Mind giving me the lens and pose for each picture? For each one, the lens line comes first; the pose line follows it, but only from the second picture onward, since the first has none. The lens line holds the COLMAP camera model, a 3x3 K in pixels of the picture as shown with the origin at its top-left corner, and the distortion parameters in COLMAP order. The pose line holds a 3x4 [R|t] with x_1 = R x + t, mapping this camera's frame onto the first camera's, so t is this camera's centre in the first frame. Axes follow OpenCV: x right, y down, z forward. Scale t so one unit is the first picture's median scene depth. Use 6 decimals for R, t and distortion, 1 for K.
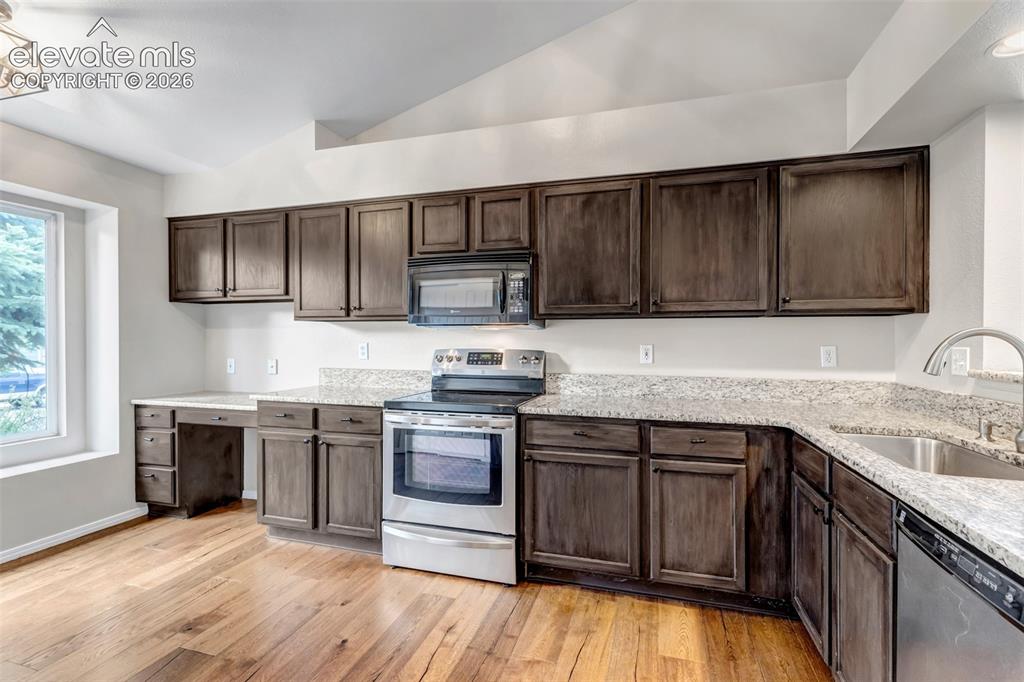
lens RADIAL K [[472.1, 0, 512.7], [0, 472.1, 339.6], [0, 0, 1]] dist [0.002187, -0.000842]
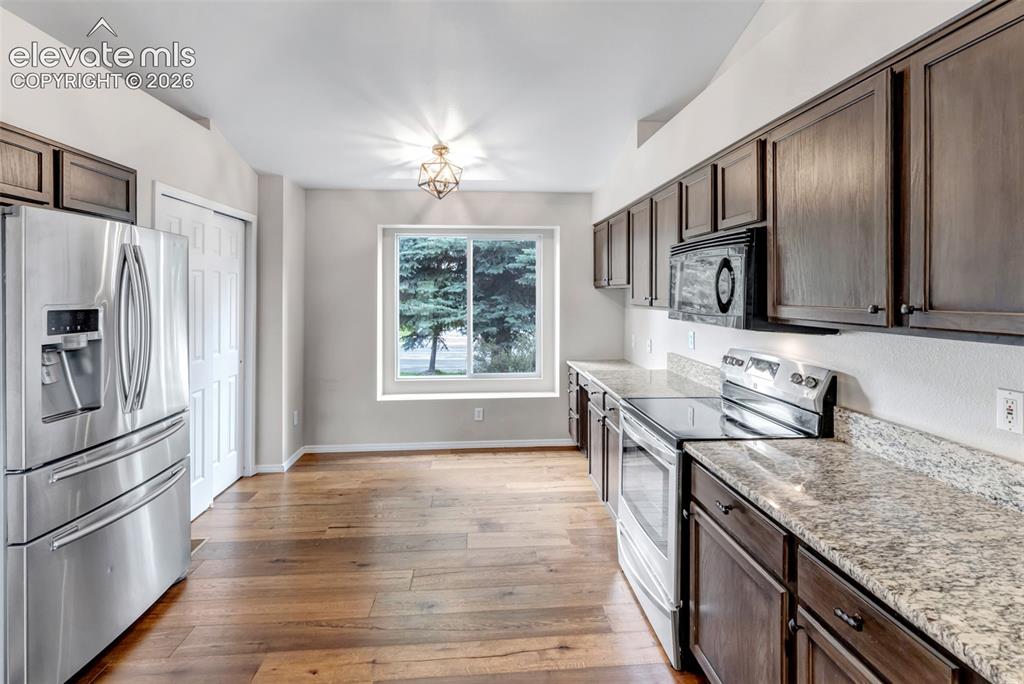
lens RADIAL K [[472.1, 0, 502.5], [0, 472.1, 293.9], [0, 0, 1]] dist [0.002187, -0.000842]
pose [[0.367569, -0.003379, -0.929990, 0.541582], [0.001632, 0.999994, -0.002988, -0.084158], [0.929995, -0.000419, 0.367573, 0.389823]]
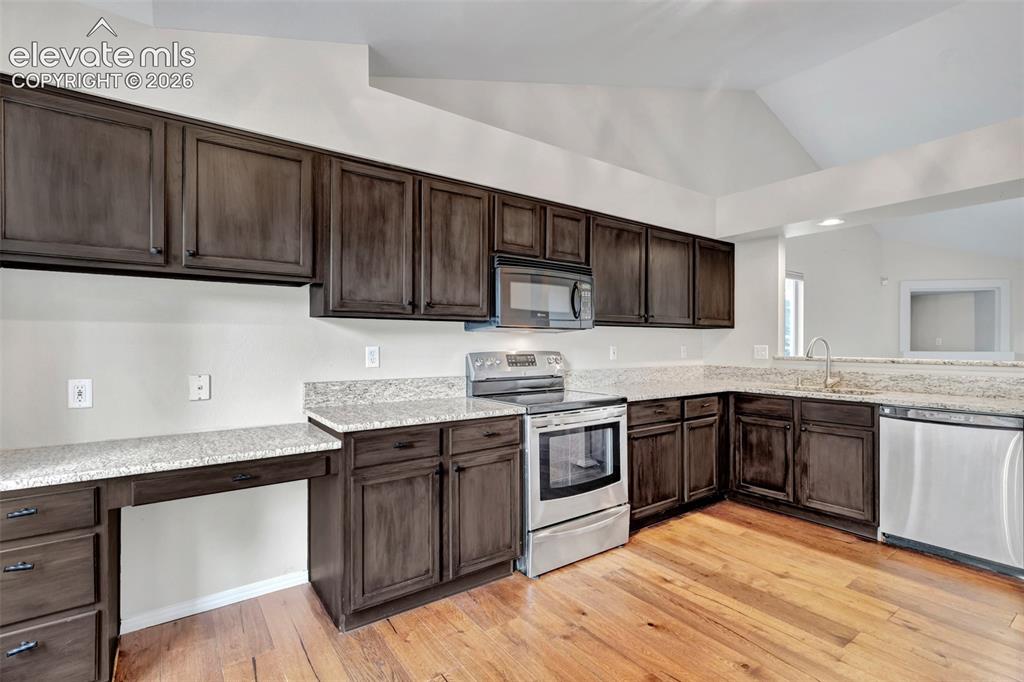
lens RADIAL K [[472.1, 0, 505.4], [0, 472.1, 343.5], [0, 0, 1]] dist [0.002187, -0.000842]
pose [[0.611460, -0.003899, 0.791266, -1.003225], [0.000029, 0.999988, 0.004905, -0.002480], [-0.791275, -0.002977, 0.611453, 0.435823]]
